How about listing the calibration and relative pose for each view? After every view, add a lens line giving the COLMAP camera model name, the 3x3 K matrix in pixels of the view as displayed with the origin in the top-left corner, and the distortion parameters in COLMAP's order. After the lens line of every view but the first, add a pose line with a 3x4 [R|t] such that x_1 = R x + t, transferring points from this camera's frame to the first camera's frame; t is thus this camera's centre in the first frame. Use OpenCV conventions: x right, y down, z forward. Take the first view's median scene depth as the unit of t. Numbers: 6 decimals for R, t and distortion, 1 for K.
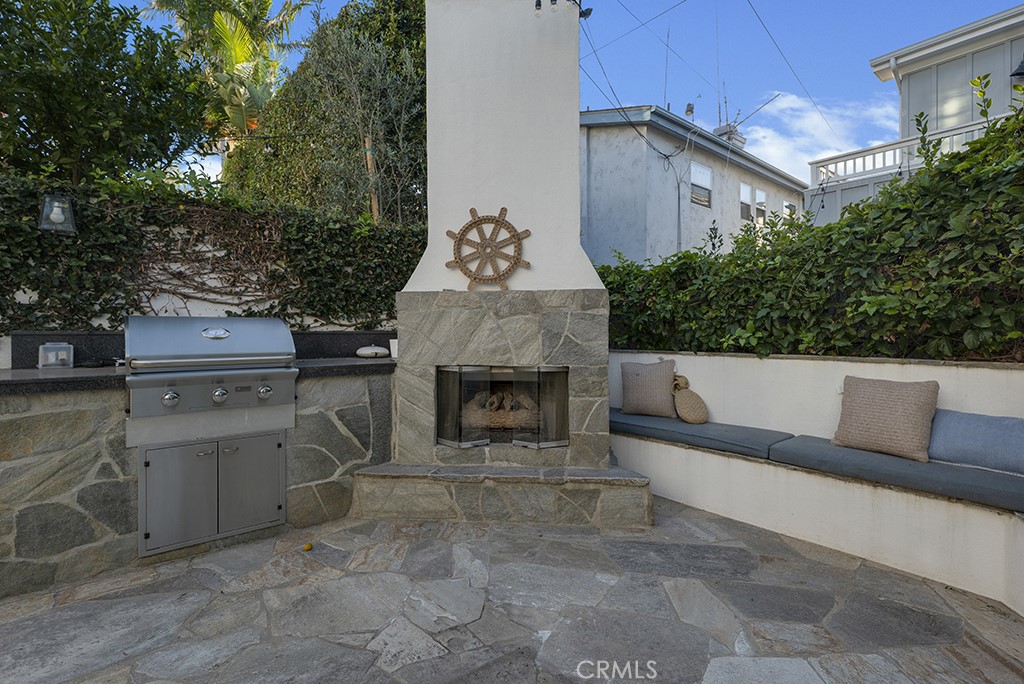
lens RADIAL K [[478.7, 0, 490.2], [0, 478.7, 338.2], [0, 0, 1]] dist [0.001822, 0.000252]
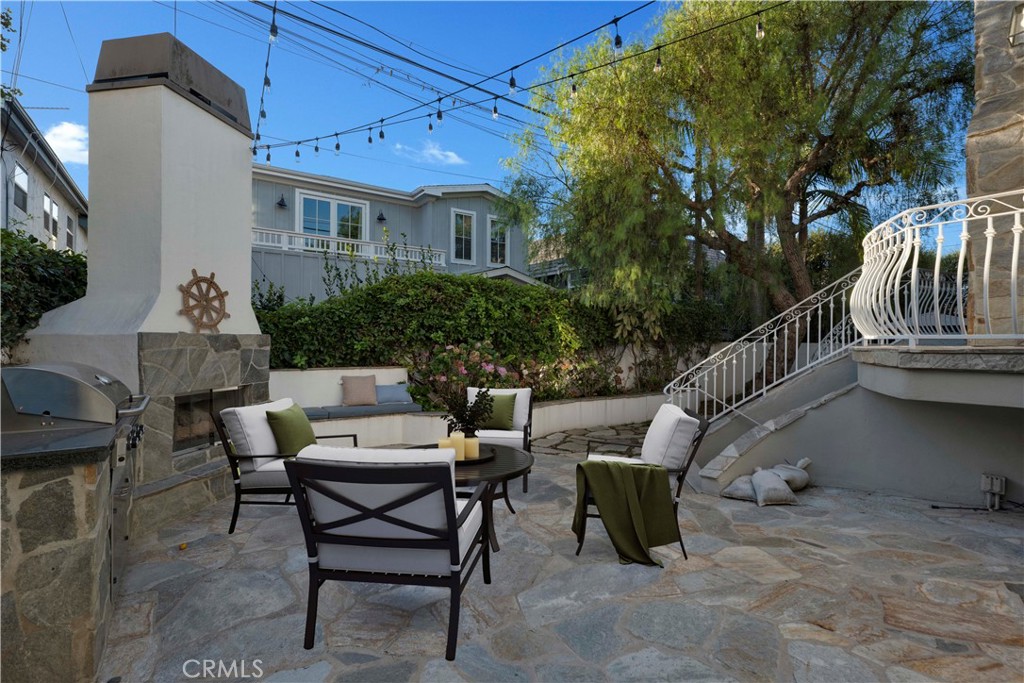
lens RADIAL K [[460.3, 0, 507.9], [0, 460.3, 338.8], [0, 0, 1]] dist [0.002455, 0.000172]
pose [[0.069207, 0.006091, 0.997584, -1.254371], [0.004861, 0.999967, -0.006442, -0.071909], [-0.997590, 0.005295, 0.069176, 0.067392]]
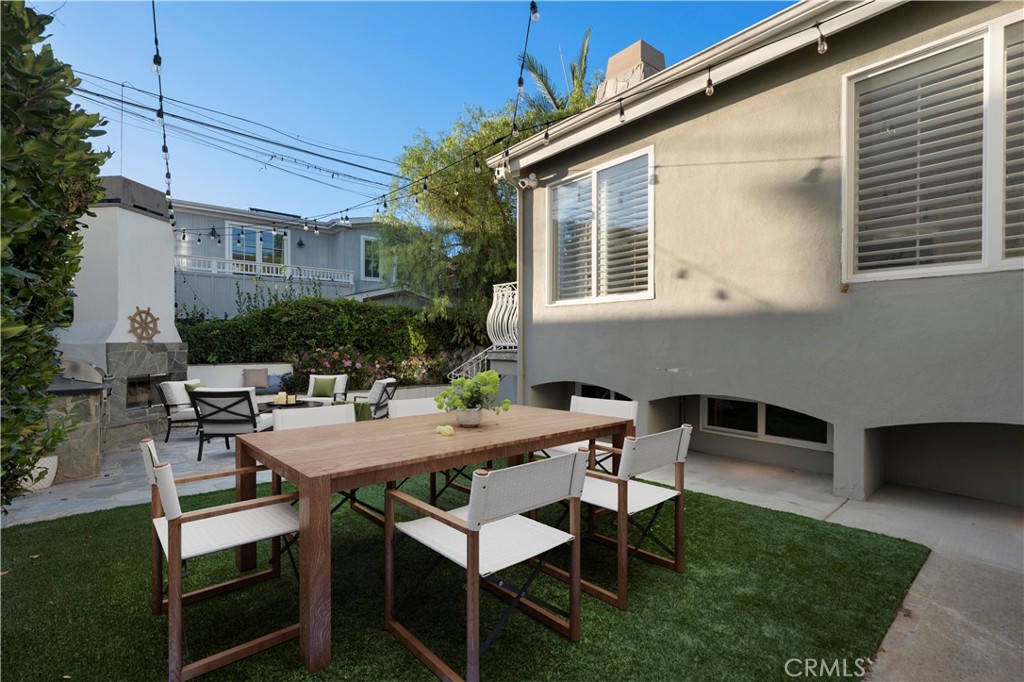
lens RADIAL K [[456.6, 0, 509.4], [0, 456.6, 345.3], [0, 0, 1]] dist [0.001192, -0.000299]
pose [[-0.011231, -0.006721, 0.999914, -2.303737], [0.006696, 0.999954, 0.006796, -0.089603], [-0.999915, 0.006772, -0.011186, -0.774422]]
